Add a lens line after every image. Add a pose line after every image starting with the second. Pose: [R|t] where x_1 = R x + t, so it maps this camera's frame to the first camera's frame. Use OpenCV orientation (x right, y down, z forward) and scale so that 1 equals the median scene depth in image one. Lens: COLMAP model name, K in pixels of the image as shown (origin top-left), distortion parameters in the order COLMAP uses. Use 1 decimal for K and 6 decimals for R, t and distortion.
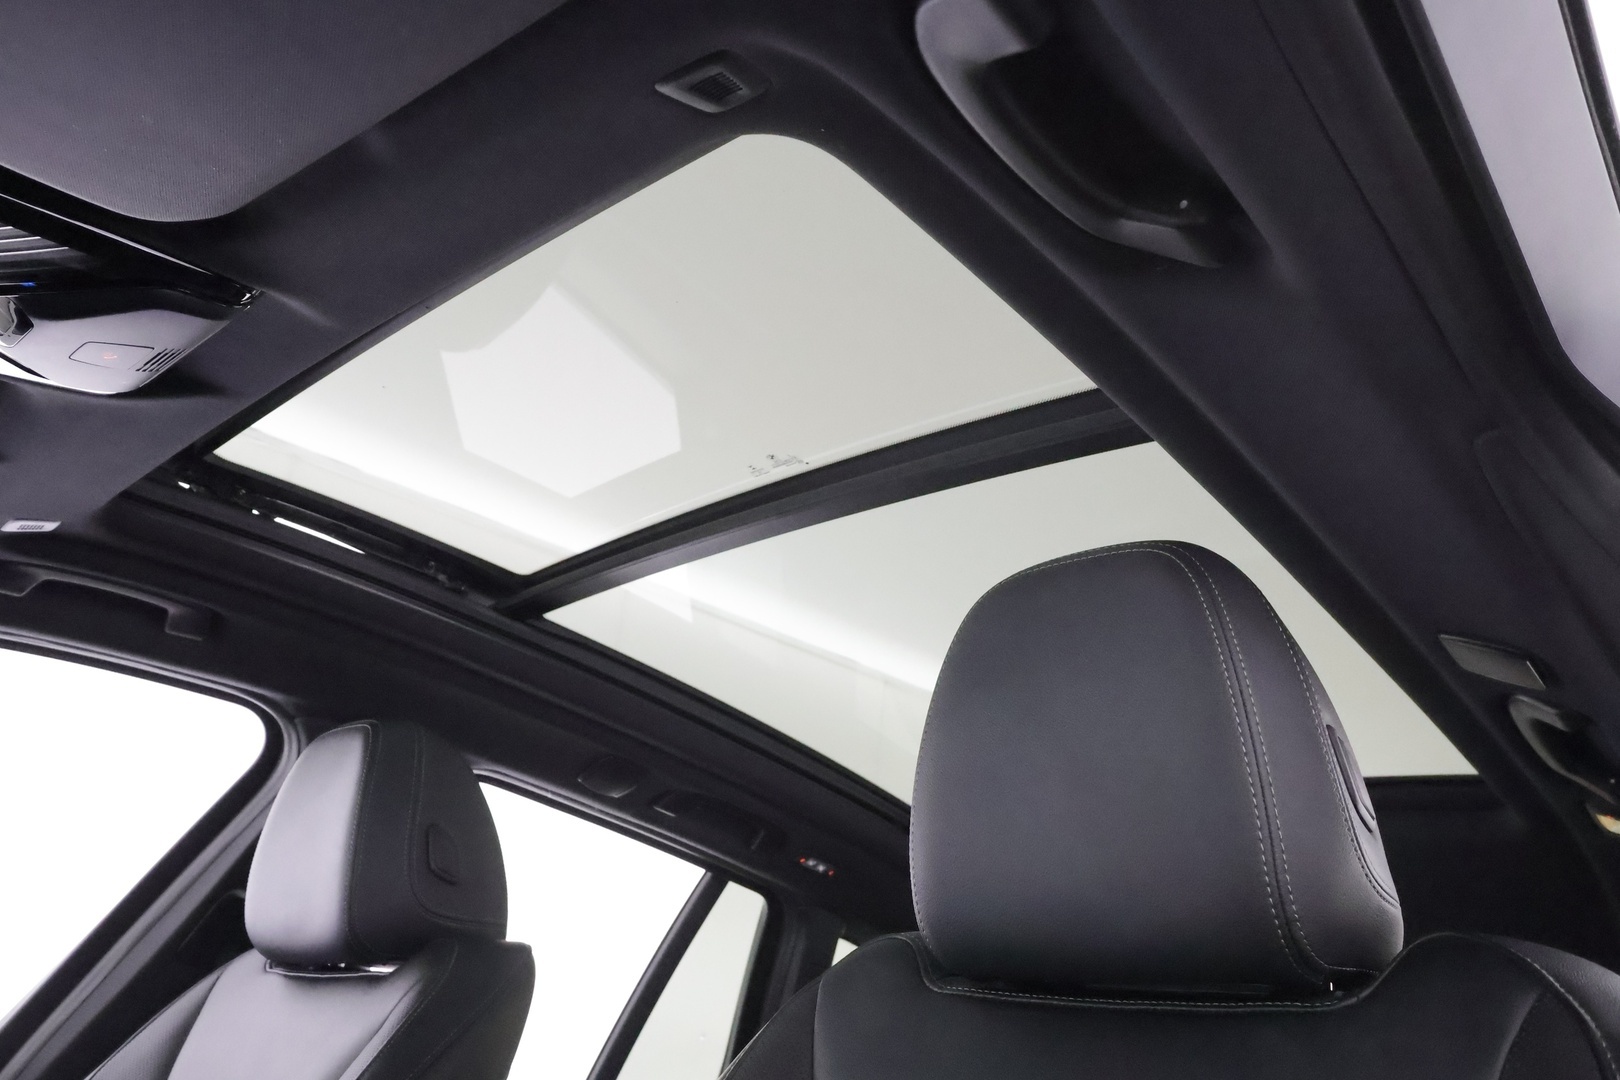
lens RADIAL K [[1206.6, 0, 810.3], [0, 1206.6, 567.8], [0, 0, 1]] dist [0.007185, 0.000245]
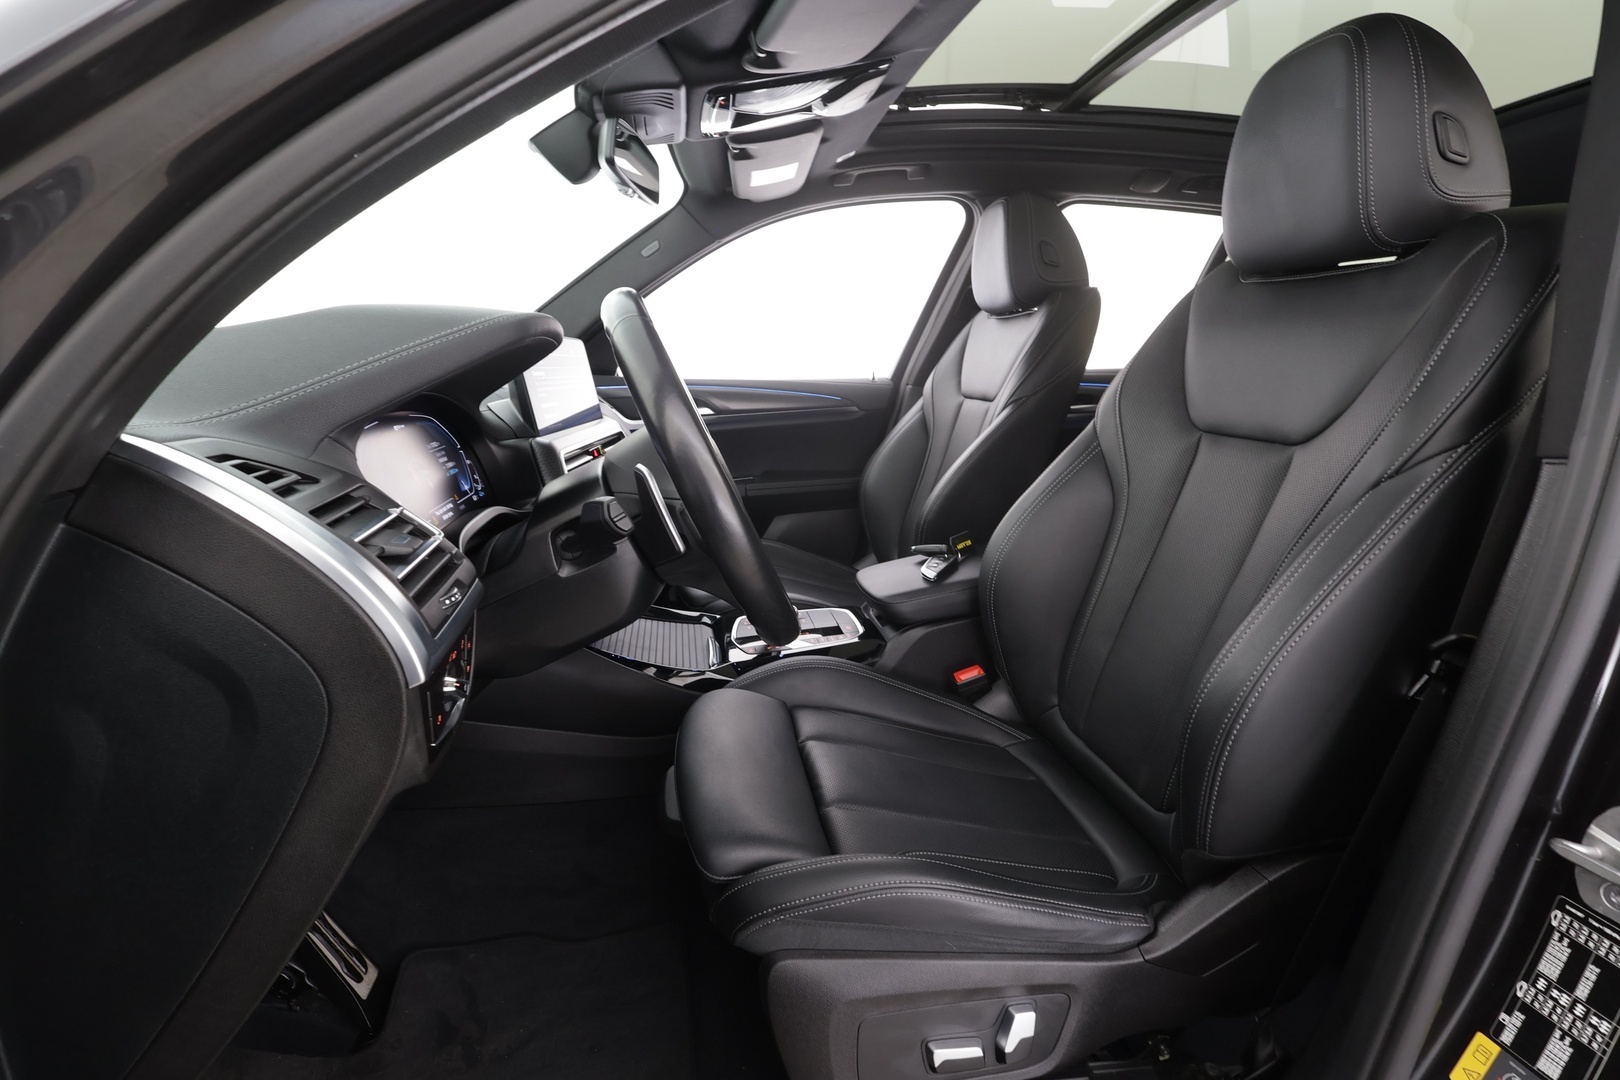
lens RADIAL K [[782.1, 0, 810.0], [0, 782.1, 540.0], [0, 0, 1]] dist [-0.002324, -0.000161]
pose [[0.761184, 0.023954, -0.648093, 0.279090], [0.358271, 0.817459, 0.451002, -0.122436], [0.540593, -0.575488, 0.613655, -0.364911]]
